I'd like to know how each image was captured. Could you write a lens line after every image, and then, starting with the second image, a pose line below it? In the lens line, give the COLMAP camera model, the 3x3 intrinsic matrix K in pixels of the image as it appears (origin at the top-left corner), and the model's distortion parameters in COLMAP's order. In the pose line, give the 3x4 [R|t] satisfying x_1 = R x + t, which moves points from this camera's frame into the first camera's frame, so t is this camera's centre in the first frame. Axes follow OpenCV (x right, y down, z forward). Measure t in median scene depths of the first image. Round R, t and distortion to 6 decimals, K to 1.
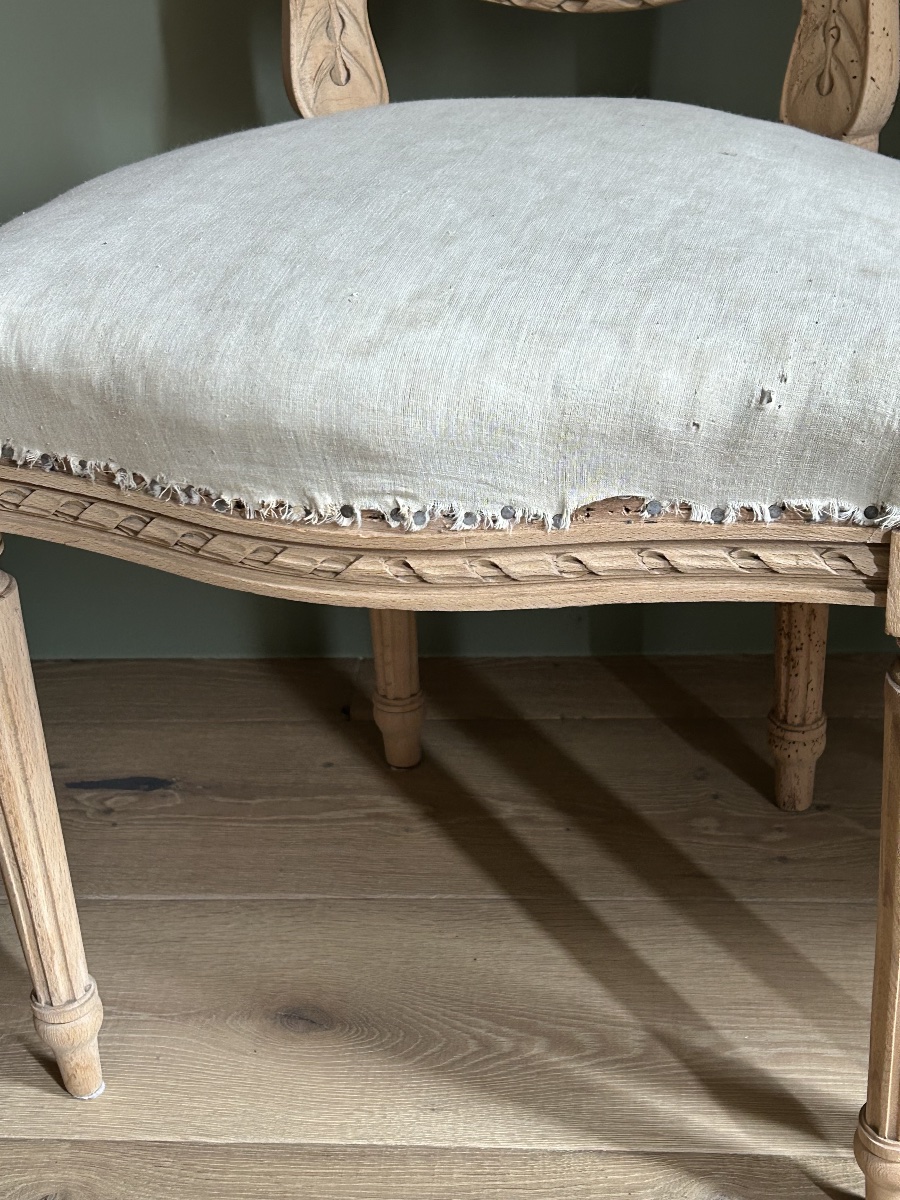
lens RADIAL K [[1736.8, 0, 452.2], [0, 1736.8, 602.9], [0, 0, 1]] dist [0.101093, 0.000000]
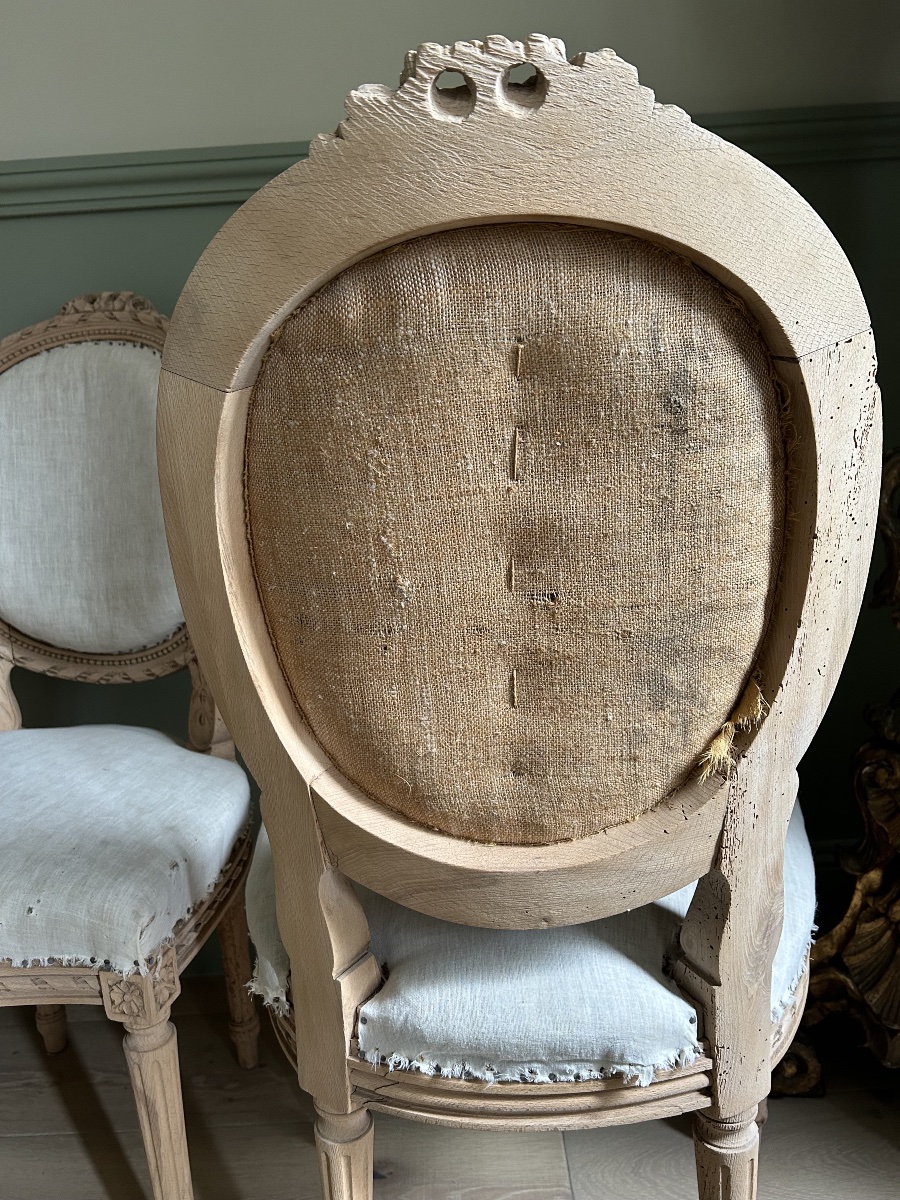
lens RADIAL K [[910.3, 0, 445.8], [0, 910.3, 604.3], [0, 0, 1]] dist [-0.007147, -0.003585]
pose [[0.994705, -0.014281, 0.101770, 0.405967], [0.043076, 0.957042, -0.286732, -0.094879], [-0.093303, 0.289598, 0.952590, -0.157048]]
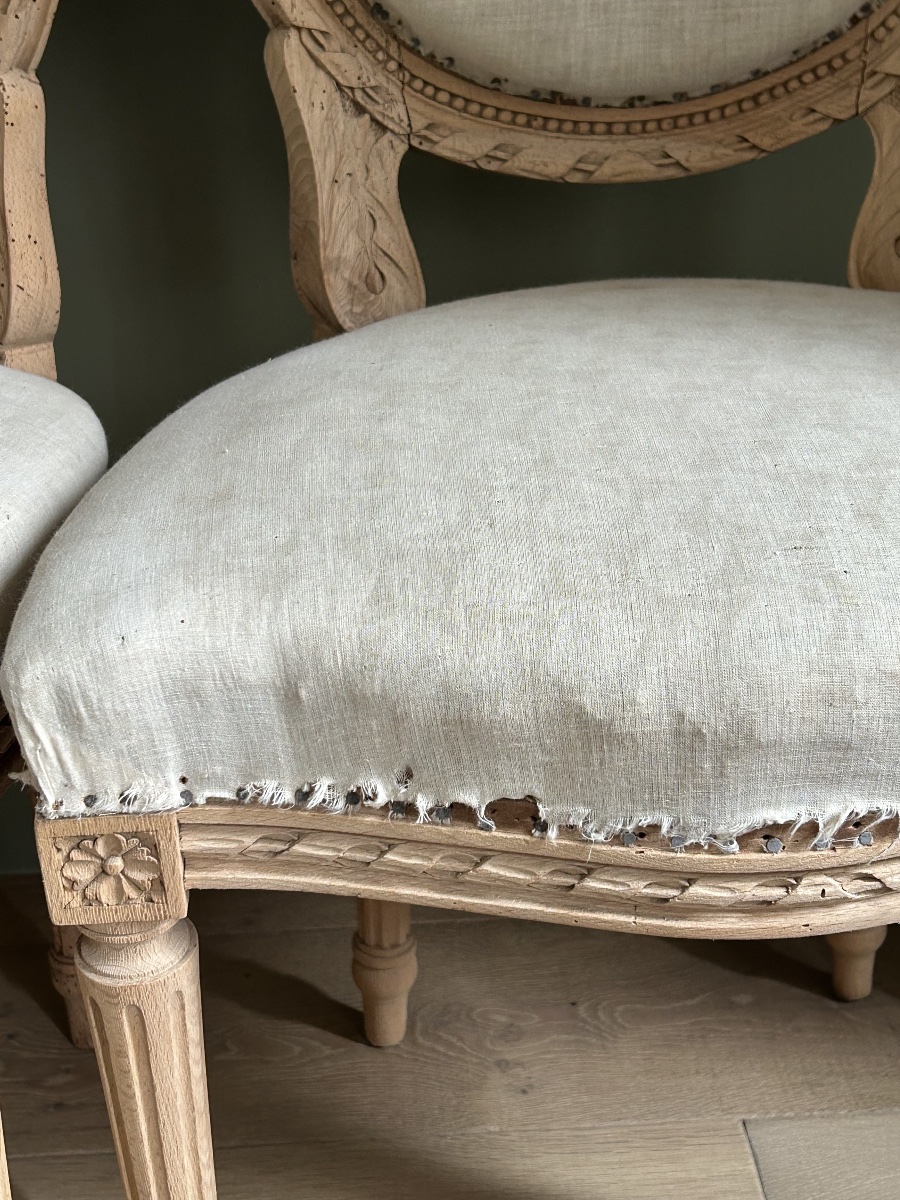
lens RADIAL K [[1736.8, 0, 445.0], [0, 1736.8, 621.4], [0, 0, 1]] dist [0.101093, 0.000000]
pose [[0.989538, -0.024159, 0.142232, 0.325322], [0.035483, 0.996351, -0.077626, -0.034802], [-0.139838, 0.081860, 0.986785, 0.044854]]
